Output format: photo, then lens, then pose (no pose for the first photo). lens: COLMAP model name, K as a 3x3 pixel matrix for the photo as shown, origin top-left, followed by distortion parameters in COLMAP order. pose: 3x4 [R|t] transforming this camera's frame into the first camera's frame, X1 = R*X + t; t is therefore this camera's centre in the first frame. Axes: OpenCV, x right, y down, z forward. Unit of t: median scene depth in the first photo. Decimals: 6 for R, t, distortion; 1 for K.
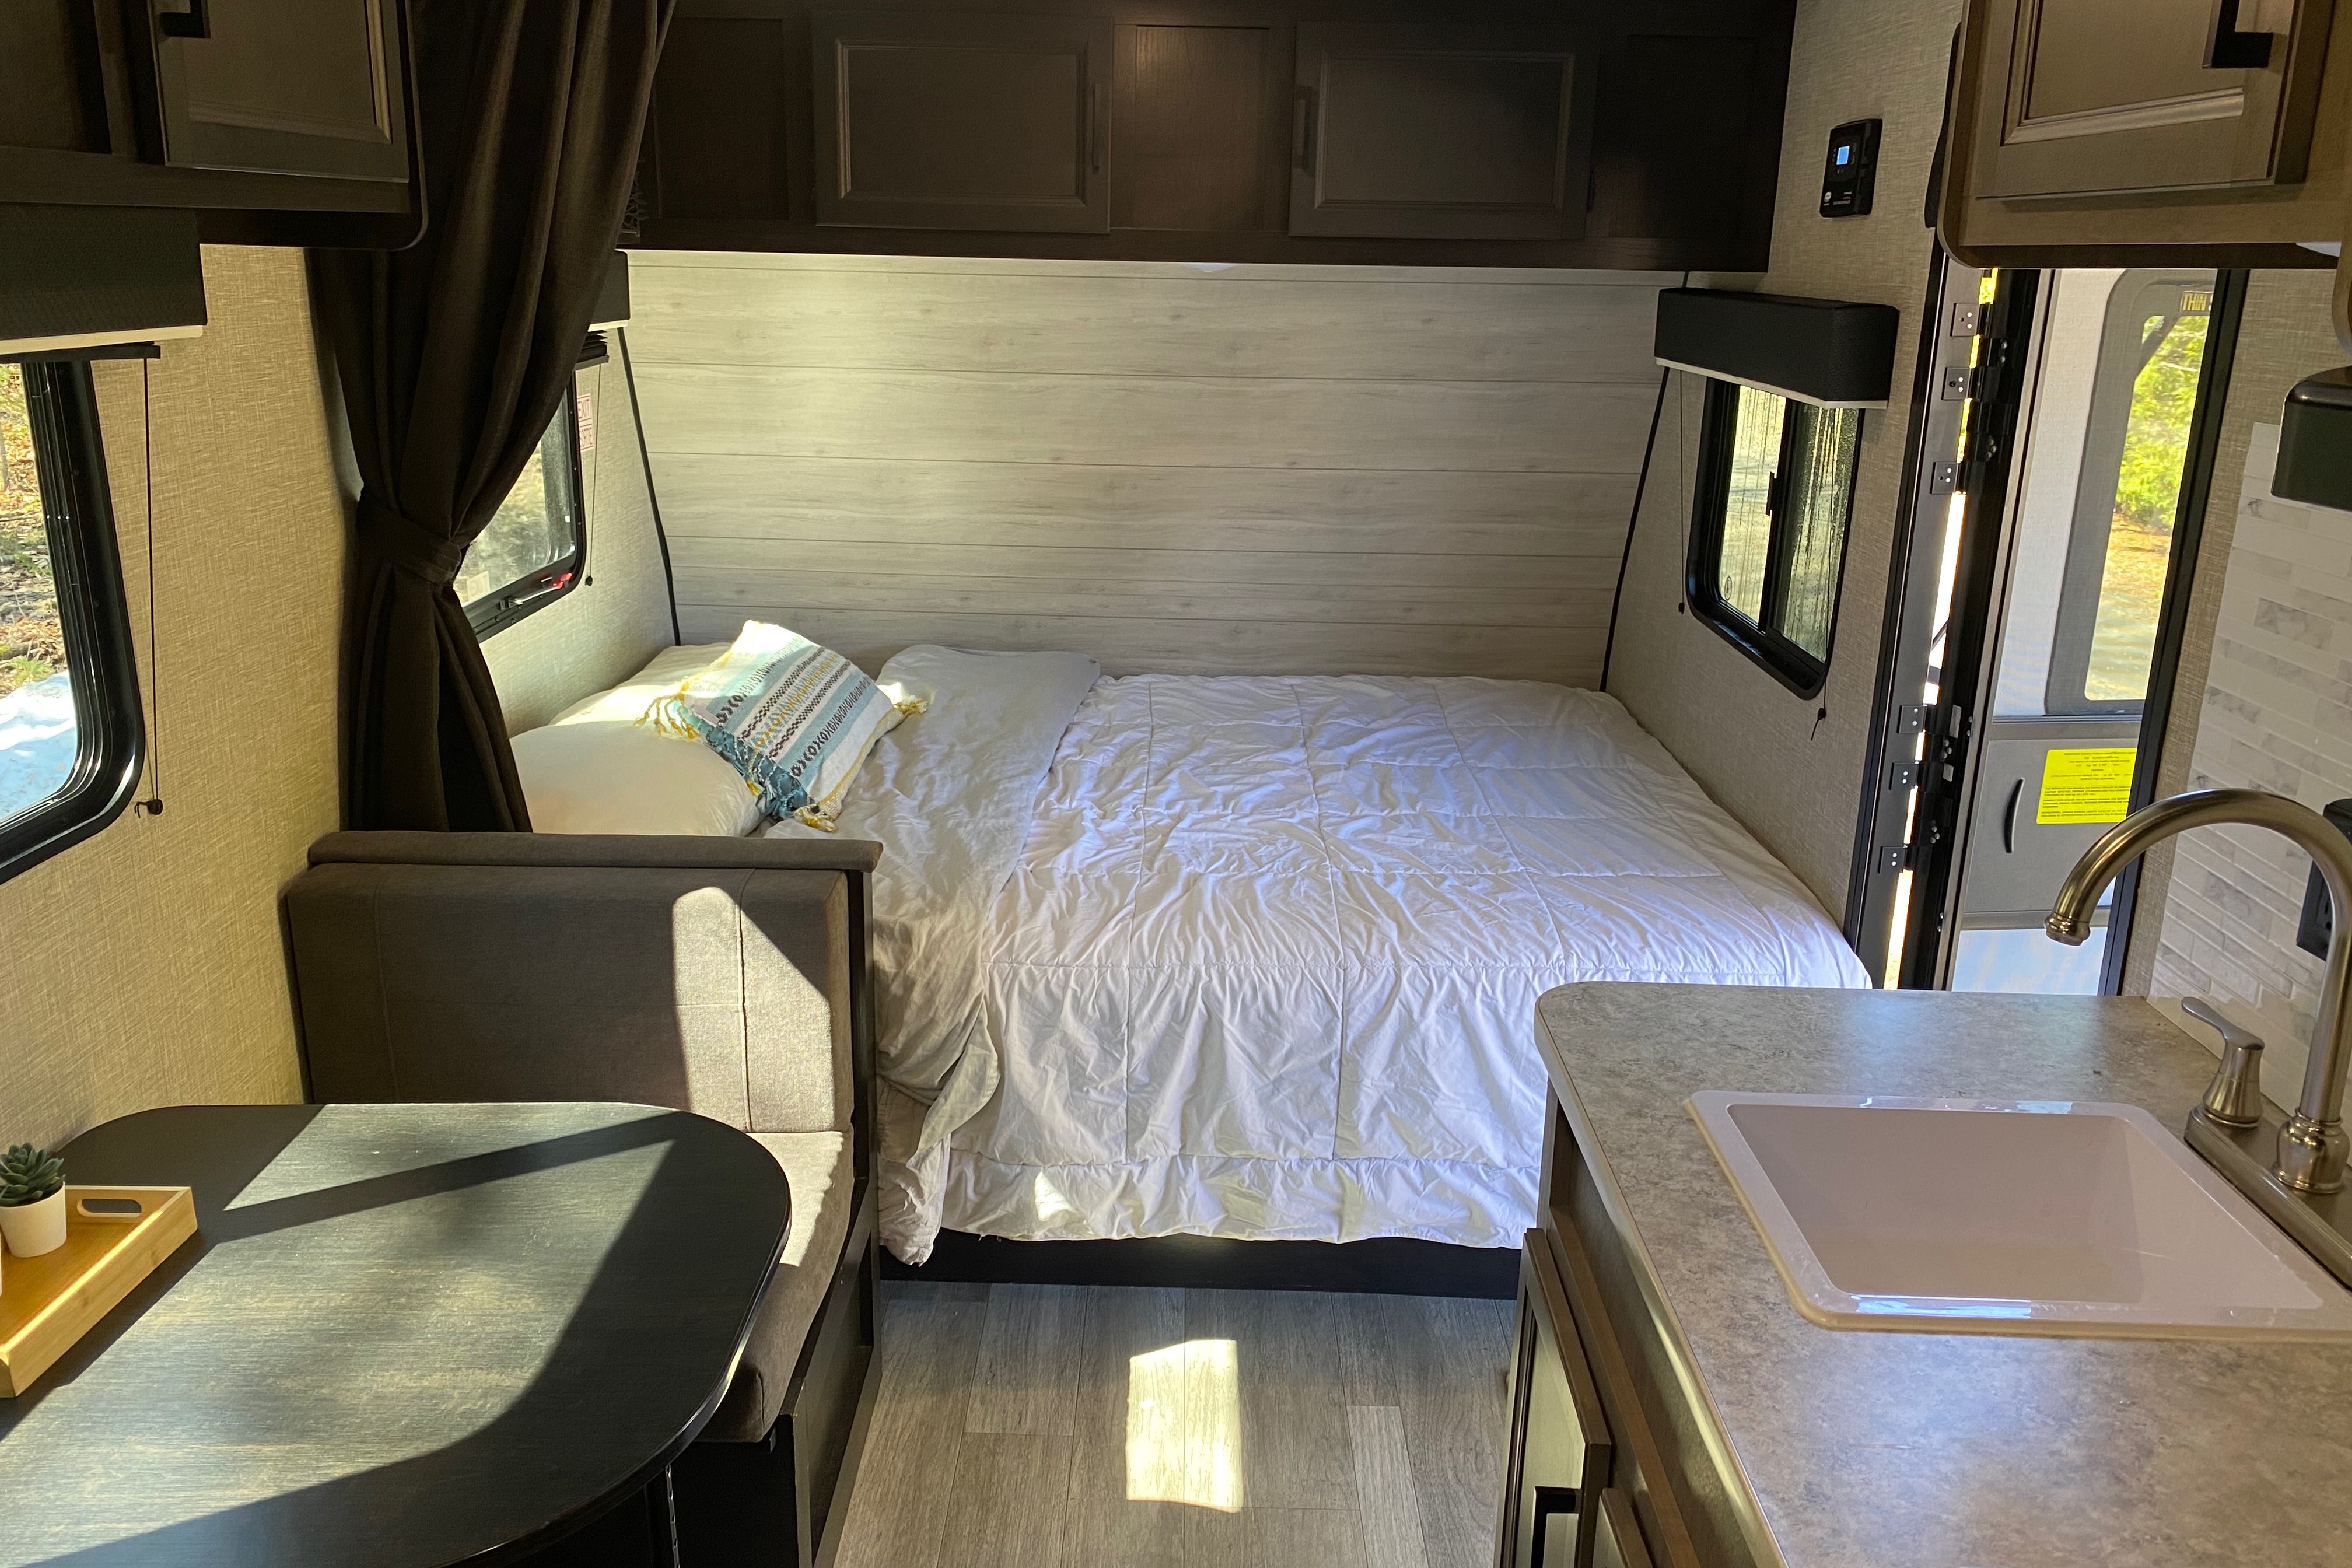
lens RADIAL K [[1814.0, 0, 1171.7], [0, 1814.0, 750.9], [0, 0, 1]] dist [0.128855, -0.297731]
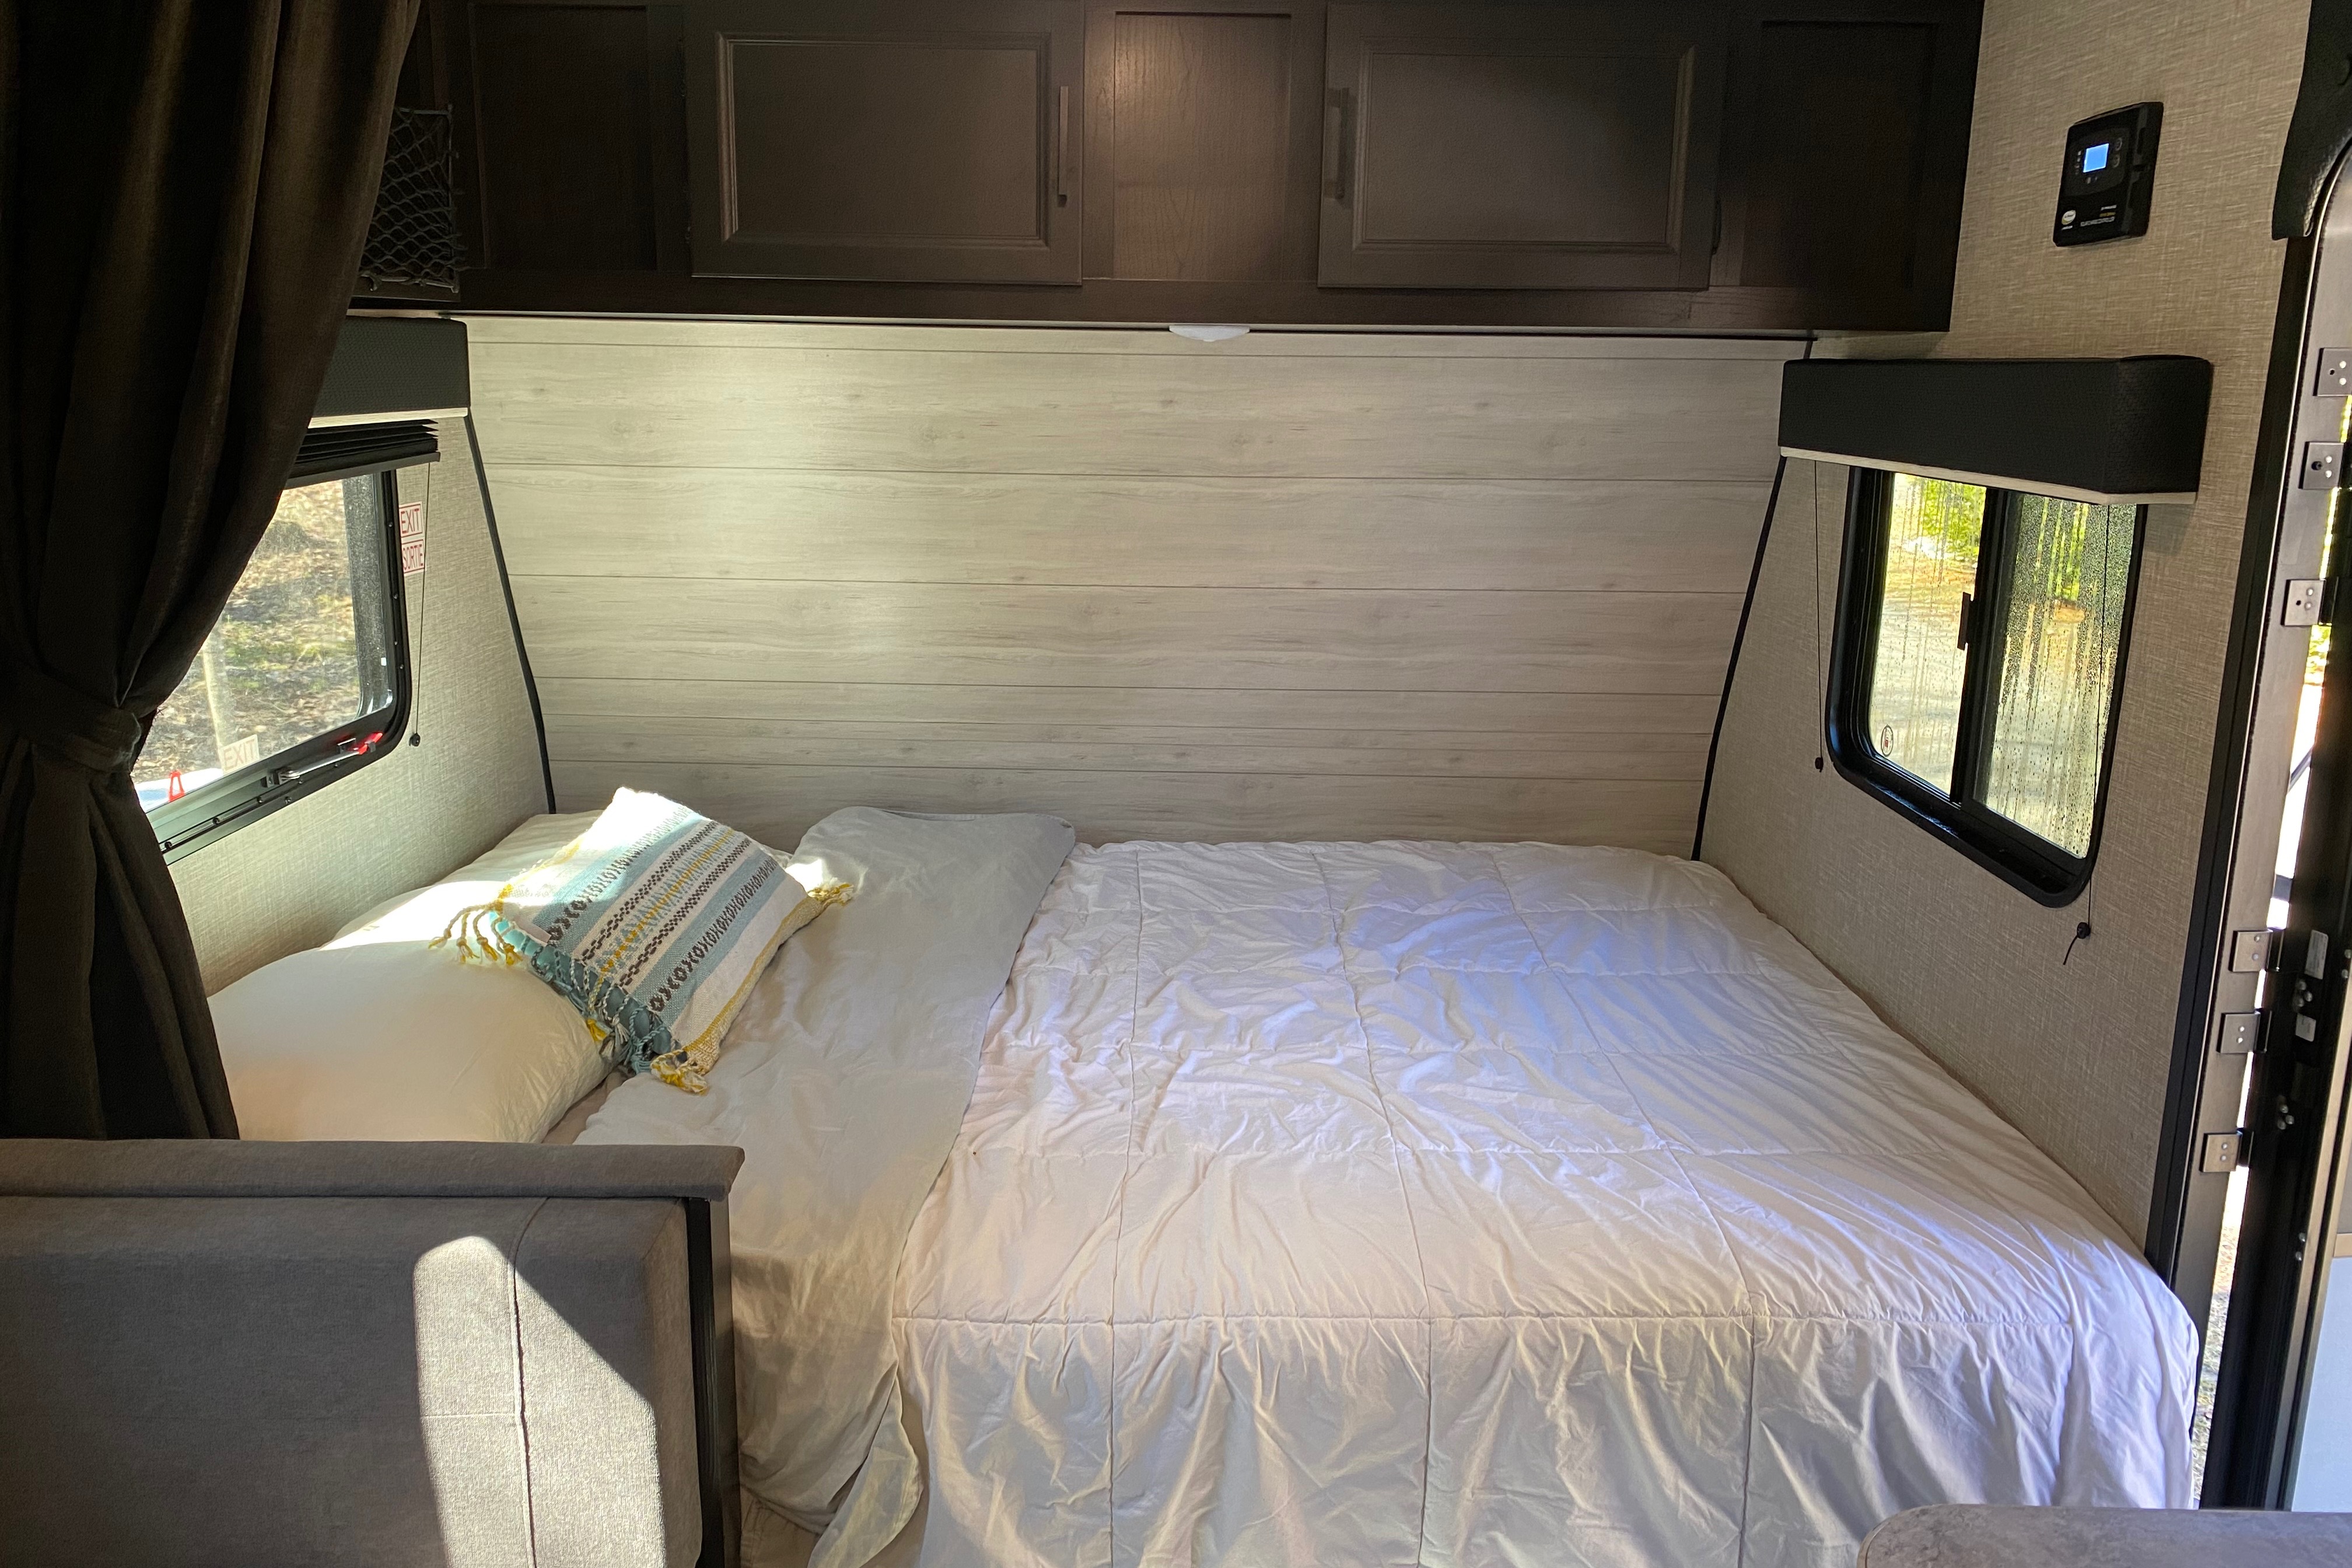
lens RADIAL K [[1798.1, 0, 1178.2], [0, 1798.1, 753.0], [0, 0, 1]] dist [0.056699, -0.098743]
pose [[0.999880, -0.007836, 0.013331, -0.005296], [0.008627, 0.998139, -0.060372, -0.044253], [-0.012833, 0.060480, 0.998087, 0.267802]]
